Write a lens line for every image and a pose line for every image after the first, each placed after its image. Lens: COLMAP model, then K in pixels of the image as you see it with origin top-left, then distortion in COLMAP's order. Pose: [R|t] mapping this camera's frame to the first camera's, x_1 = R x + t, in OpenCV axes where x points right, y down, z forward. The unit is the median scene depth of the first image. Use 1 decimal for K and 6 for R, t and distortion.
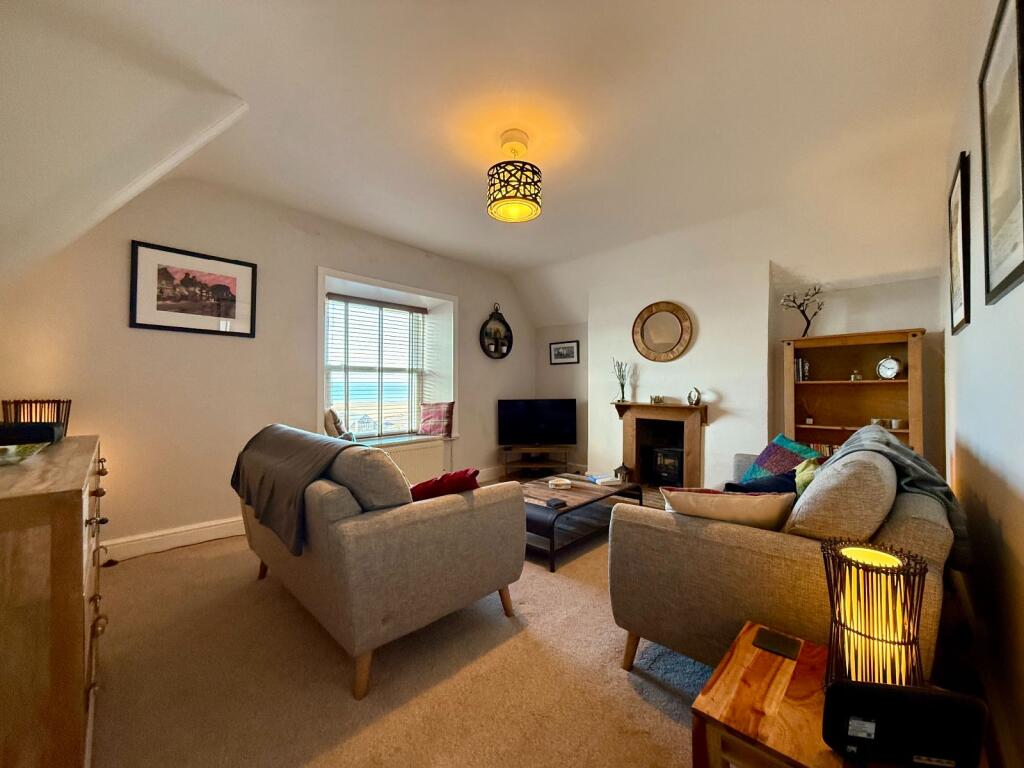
lens RADIAL K [[408.2, 0, 506.0], [0, 408.2, 382.0], [0, 0, 1]] dist [-0.001571, 0.000242]
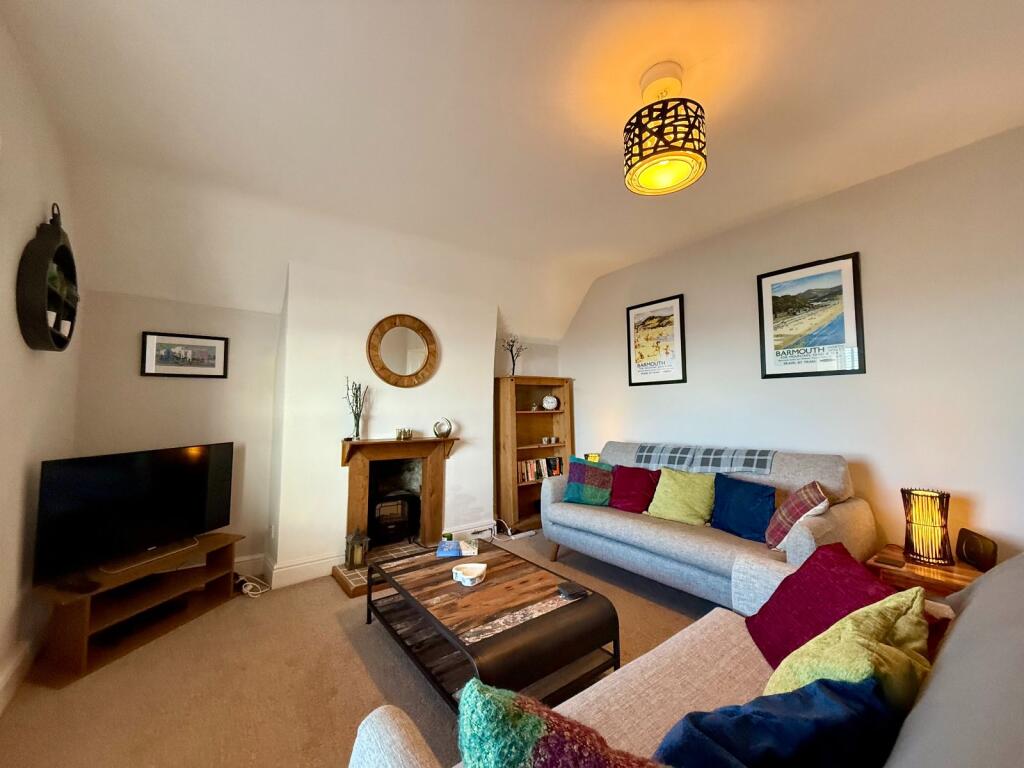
lens RADIAL K [[408.2, 0, 514.4], [0, 408.2, 387.7], [0, 0, 1]] dist [-0.001571, 0.000242]
pose [[0.163337, 0.057630, 0.984886, -0.403611], [-0.002444, 0.998313, -0.058010, -0.001637], [-0.986567, 0.007068, 0.163202, 0.671721]]
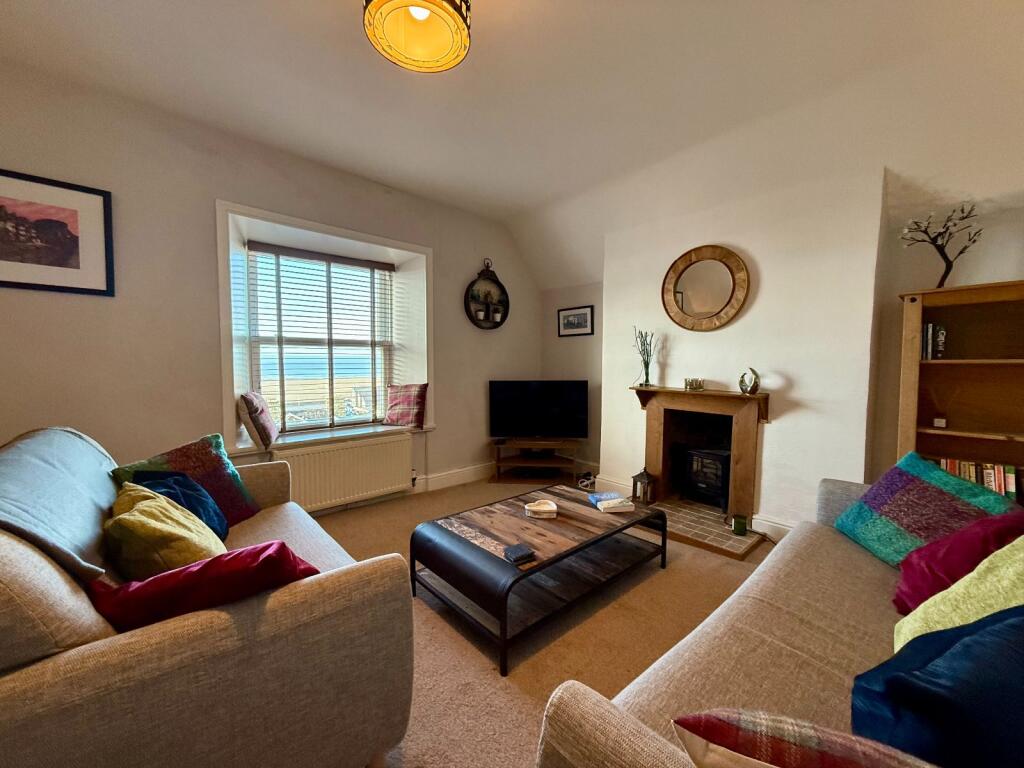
lens RADIAL K [[408.2, 0, 505.4], [0, 408.2, 378.8], [0, 0, 1]] dist [-0.001571, 0.000242]
pose [[0.996045, 0.007655, -0.088524, 0.105459], [-0.002958, 0.998587, 0.053064, -0.003492], [0.088805, -0.052592, 0.994660, 0.264896]]
